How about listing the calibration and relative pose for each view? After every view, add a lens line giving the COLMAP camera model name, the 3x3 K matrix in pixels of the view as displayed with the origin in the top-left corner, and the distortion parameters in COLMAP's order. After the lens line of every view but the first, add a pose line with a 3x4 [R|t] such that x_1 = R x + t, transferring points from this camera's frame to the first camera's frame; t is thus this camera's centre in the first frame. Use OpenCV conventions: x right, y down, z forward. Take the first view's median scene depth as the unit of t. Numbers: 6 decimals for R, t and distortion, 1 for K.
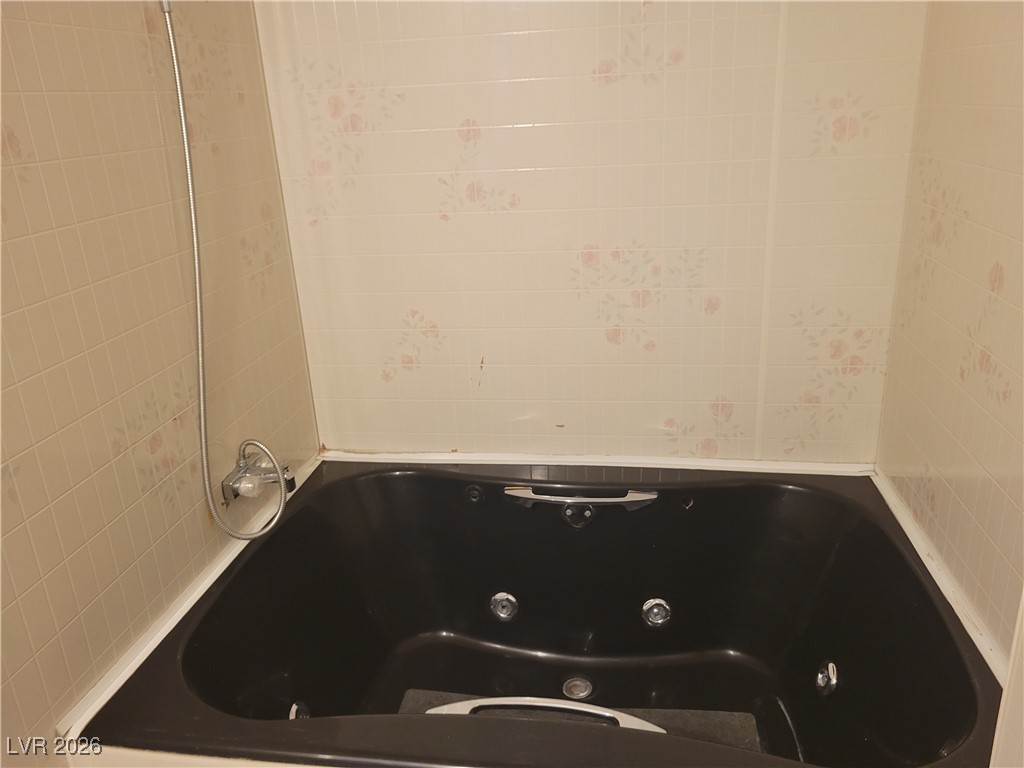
lens RADIAL K [[783.4, 0, 516.2], [0, 783.4, 377.3], [0, 0, 1]] dist [0.041431, -0.019783]
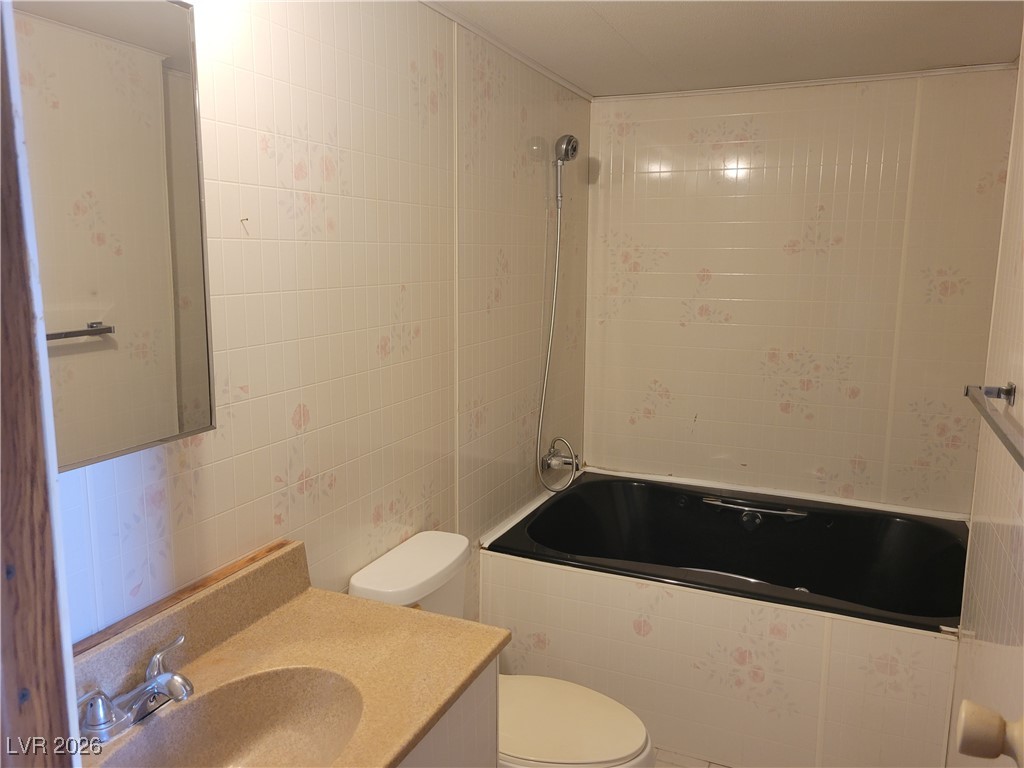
lens RADIAL K [[783.4, 0, 513.5], [0, 783.4, 387.0], [0, 0, 1]] dist [0.041431, -0.019783]
pose [[0.967792, 0.096230, -0.232633, -0.039138], [-0.133962, 0.979222, -0.152246, 0.222455], [0.213149, 0.178507, 0.960574, -0.633583]]
